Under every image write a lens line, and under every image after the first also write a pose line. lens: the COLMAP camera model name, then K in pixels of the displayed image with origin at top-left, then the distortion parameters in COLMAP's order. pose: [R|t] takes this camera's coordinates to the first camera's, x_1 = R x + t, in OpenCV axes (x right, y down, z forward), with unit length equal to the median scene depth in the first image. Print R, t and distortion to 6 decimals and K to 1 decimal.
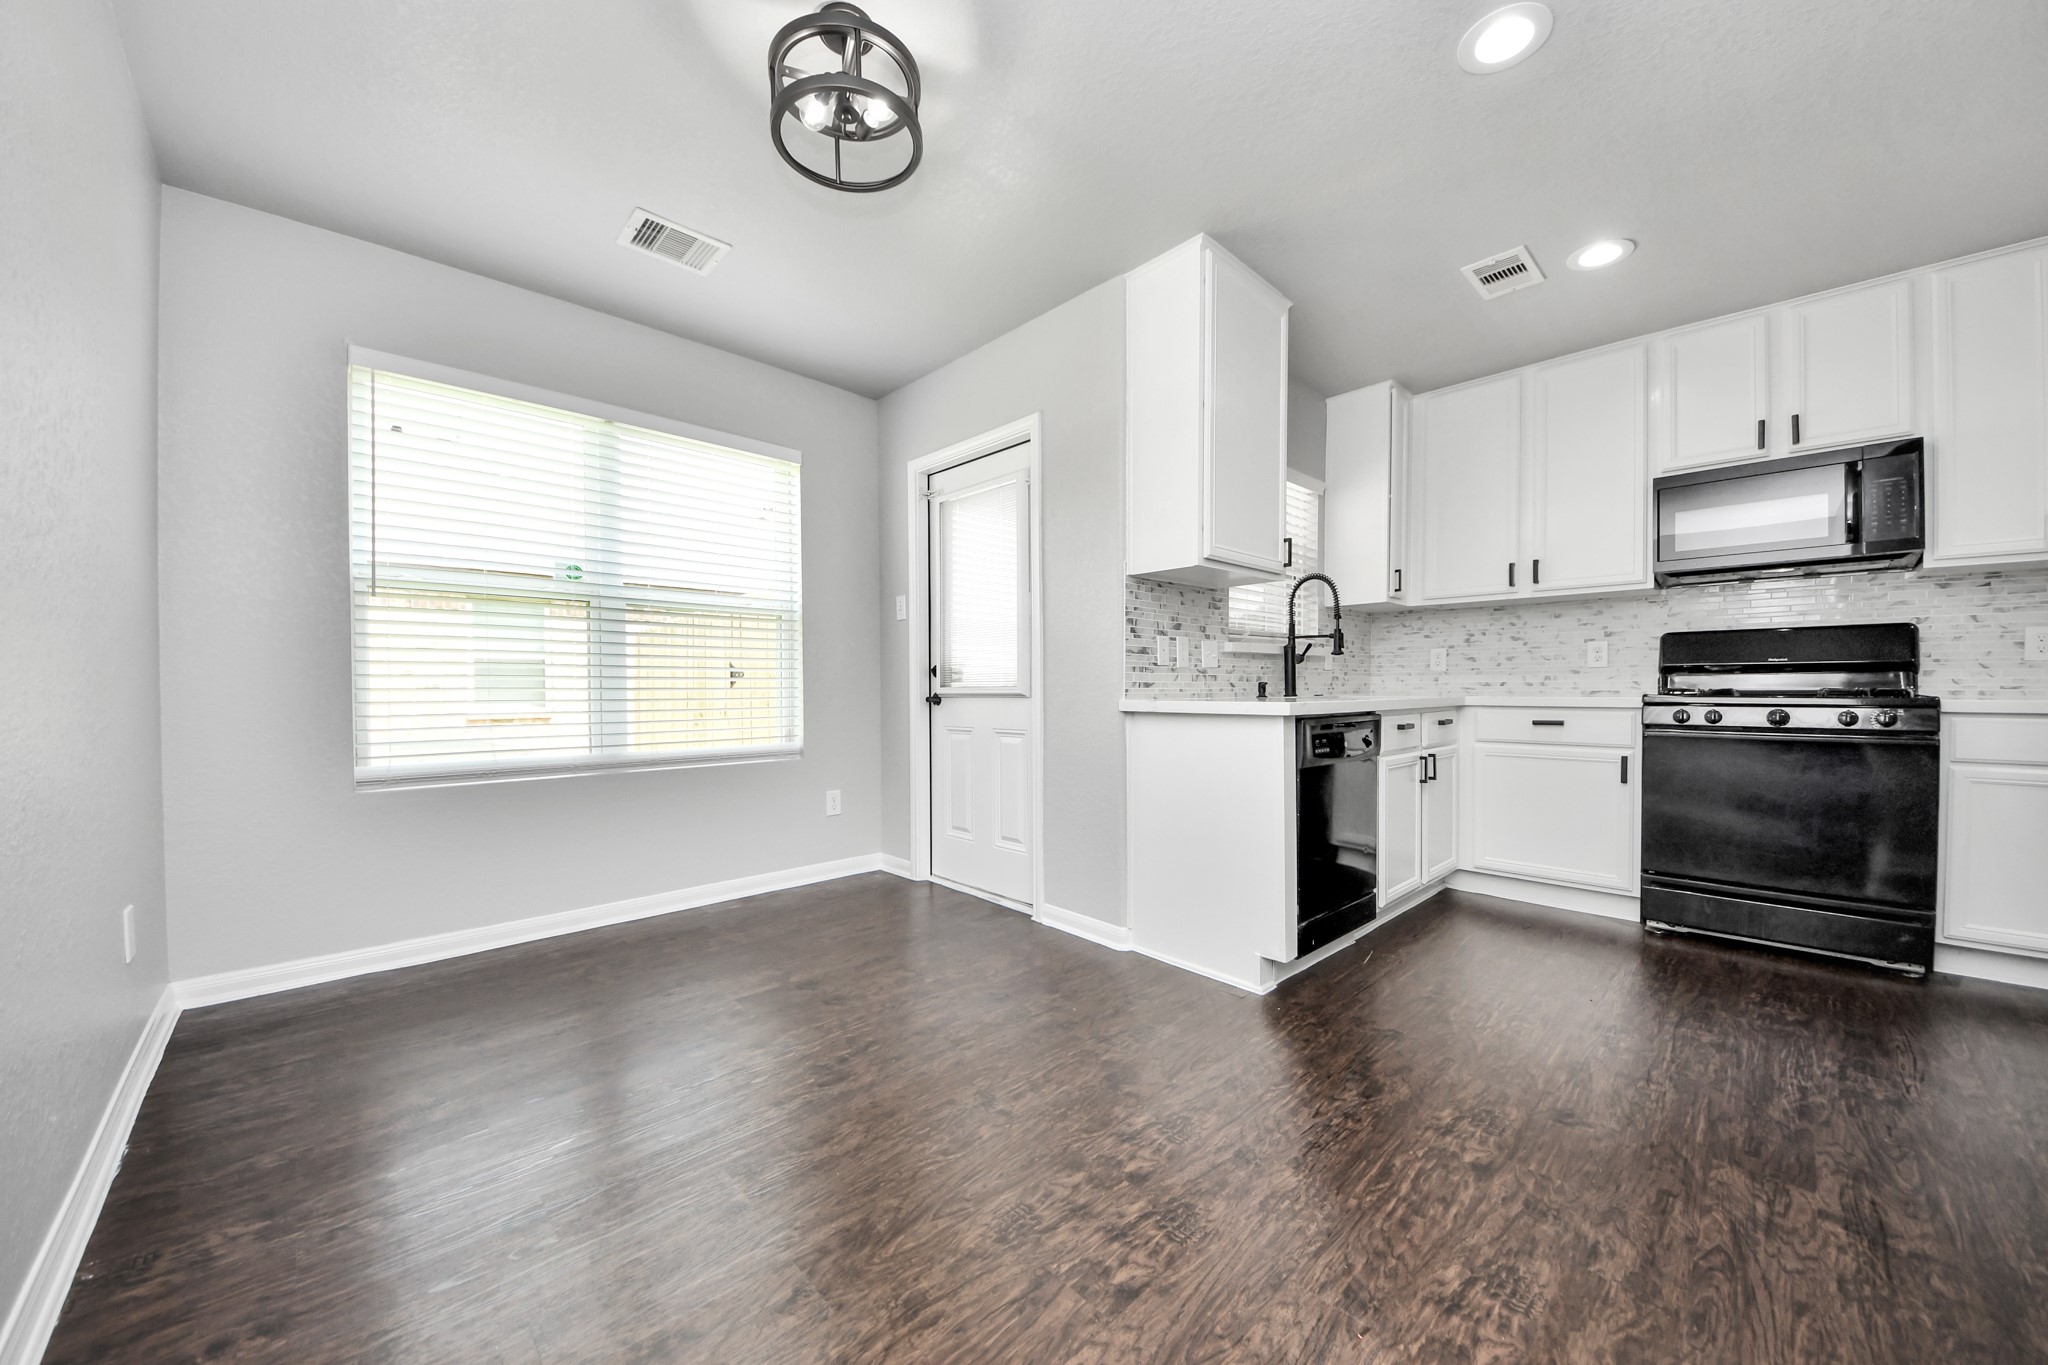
lens RADIAL K [[760.1, 0, 1005.2], [0, 760.1, 679.5], [0, 0, 1]] dist [0.002943, -0.003874]
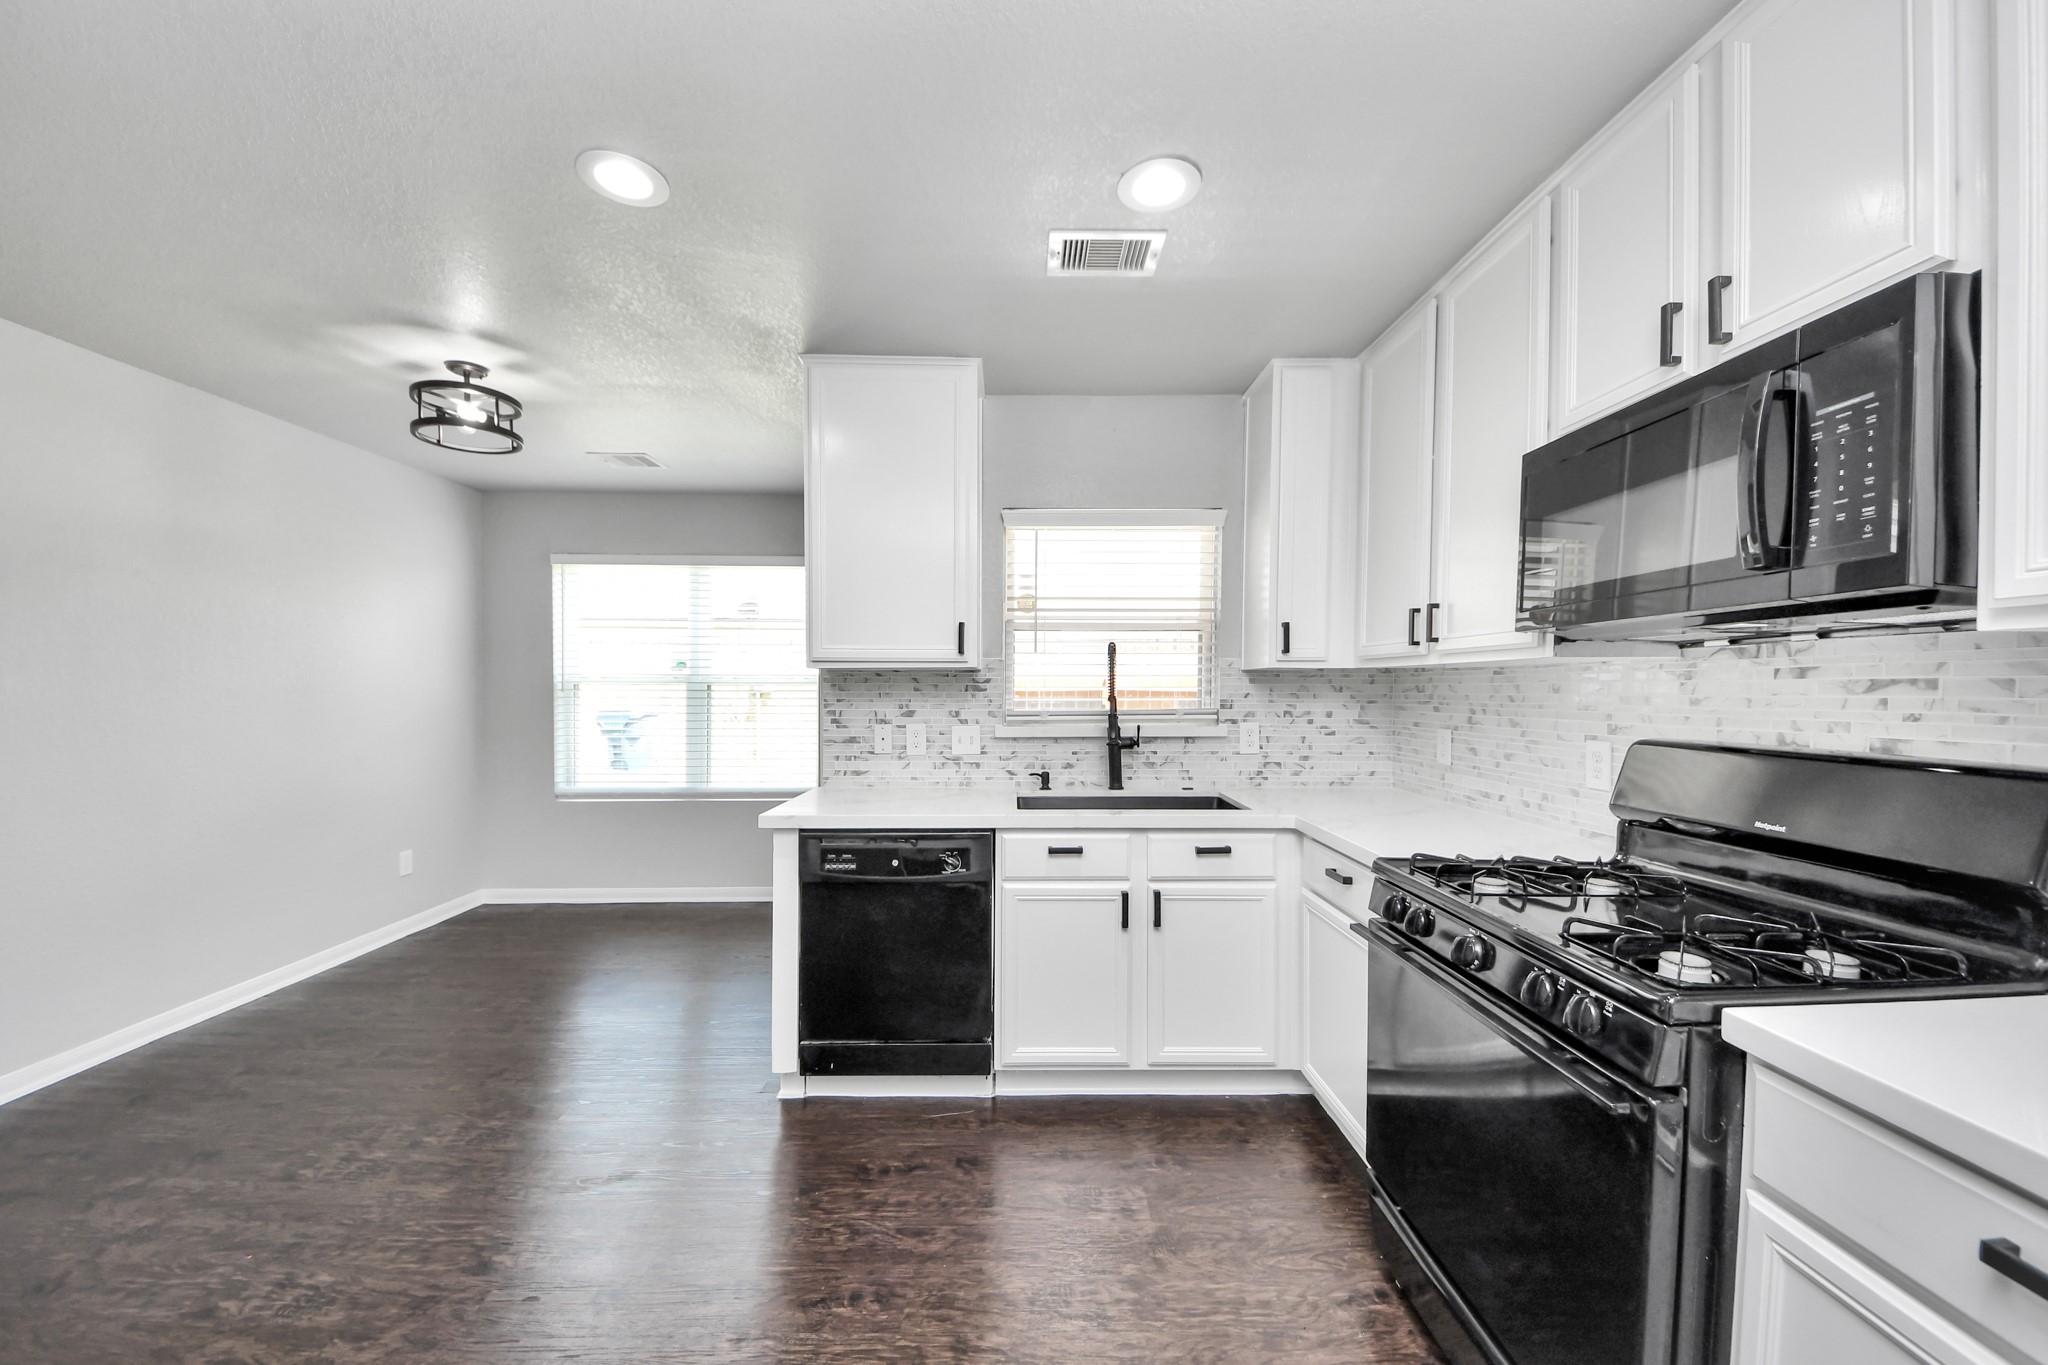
lens RADIAL K [[760.1, 0, 1015.6], [0, 760.1, 681.6], [0, 0, 1]] dist [0.002943, -0.003874]
pose [[0.731552, -0.001730, -0.681783, 1.001540], [0.004967, 0.999984, 0.002793, -0.113673], [0.681767, -0.005430, 0.731549, 0.372655]]
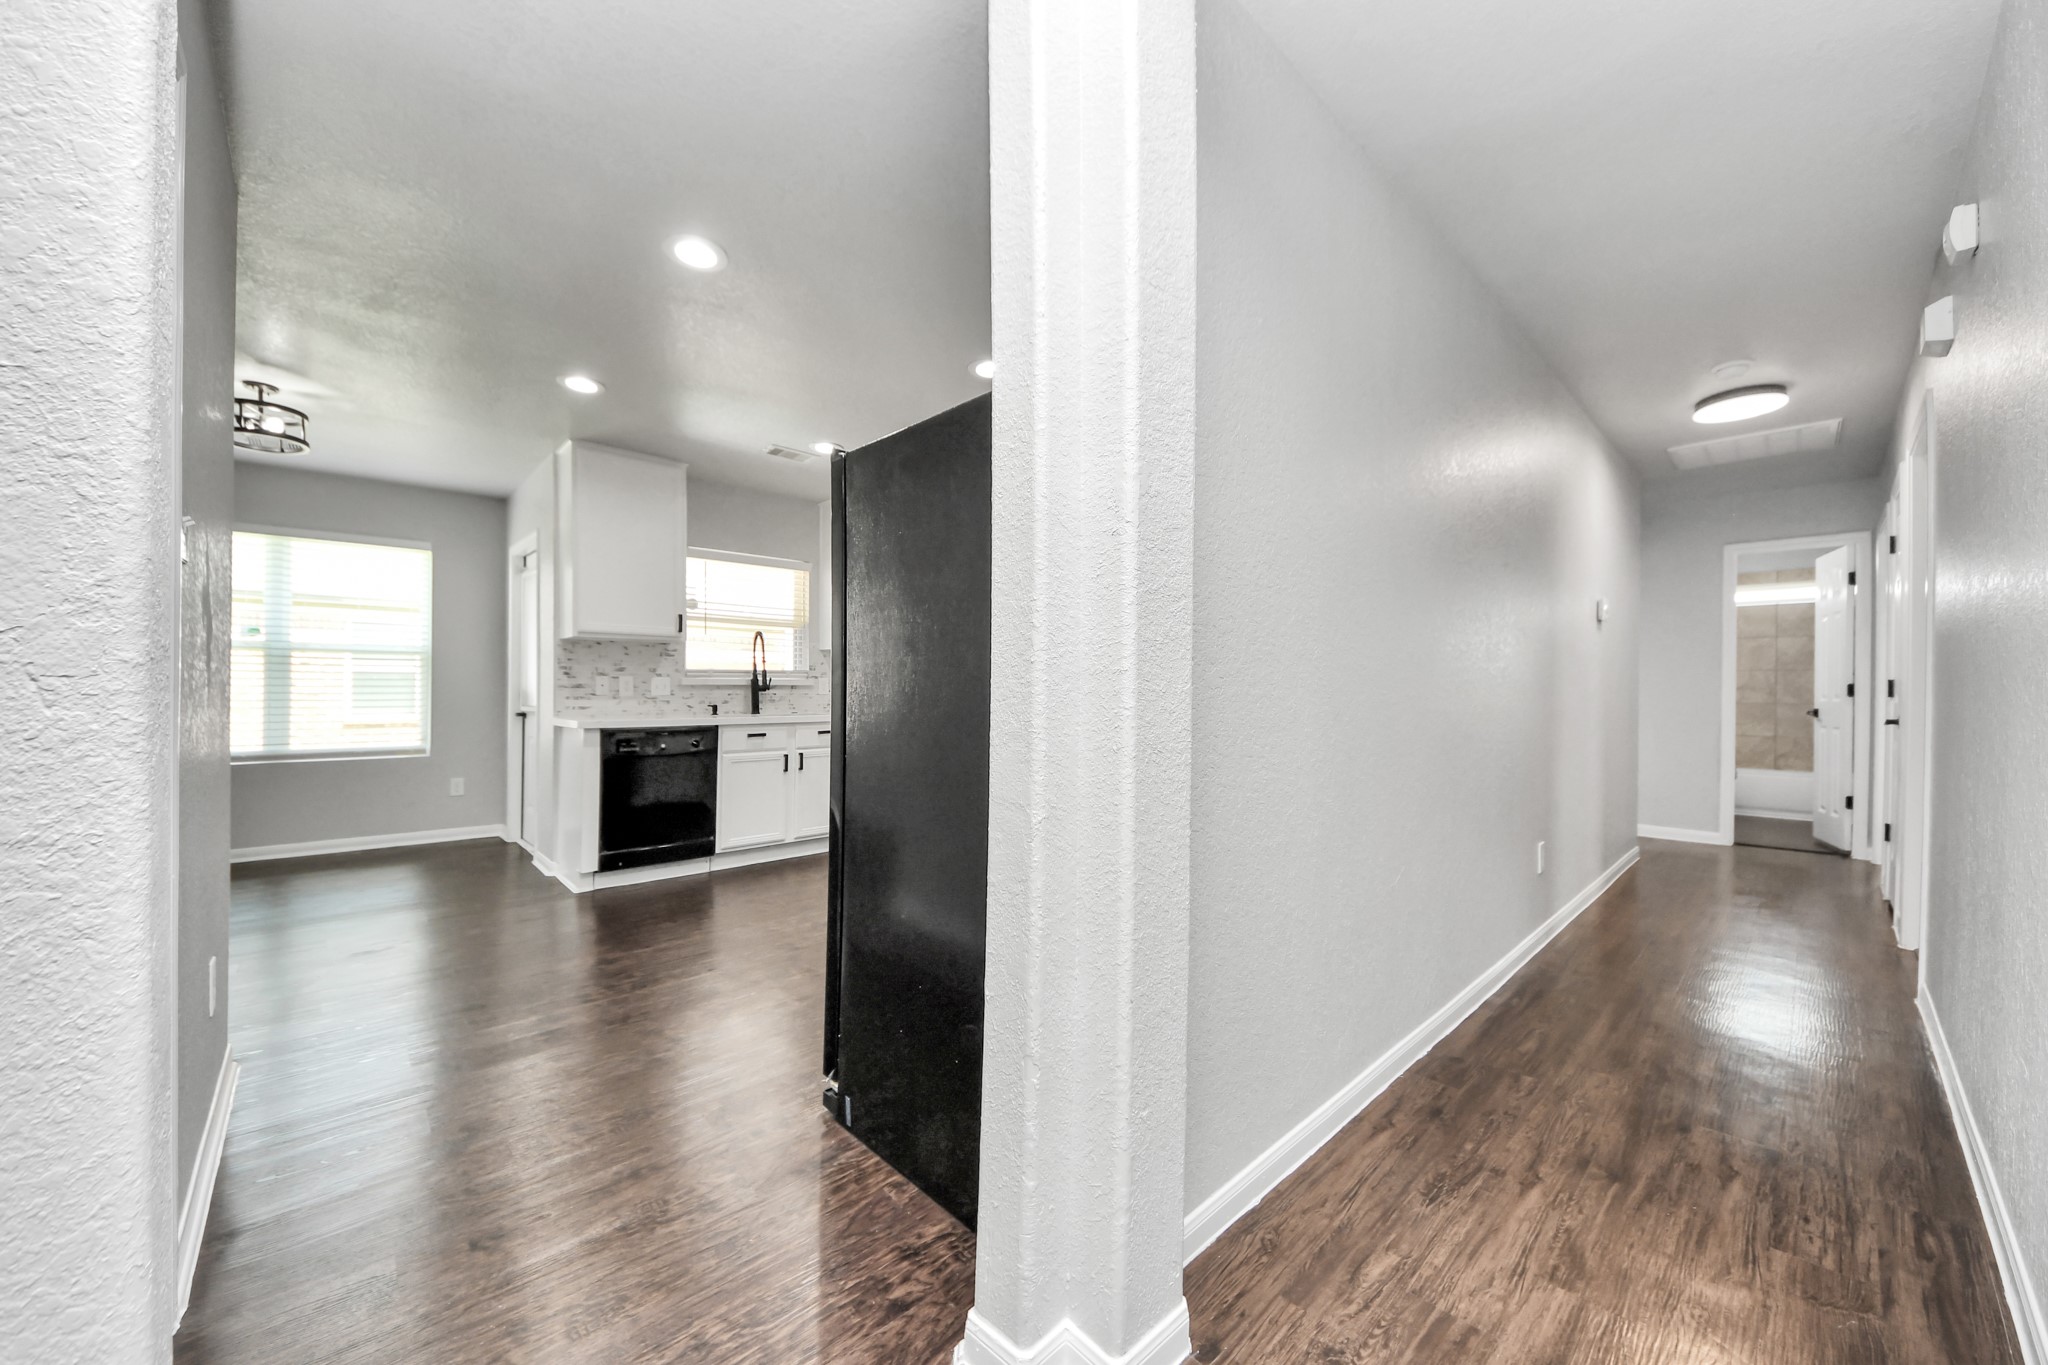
lens RADIAL K [[760.1, 0, 1038.7], [0, 760.1, 673.2], [0, 0, 1]] dist [0.002943, -0.003874]
pose [[0.999945, 0.008850, -0.005591, 1.084660], [-0.008926, 0.999865, -0.013825, -0.048878], [0.005468, 0.013874, 0.999889, -0.540509]]
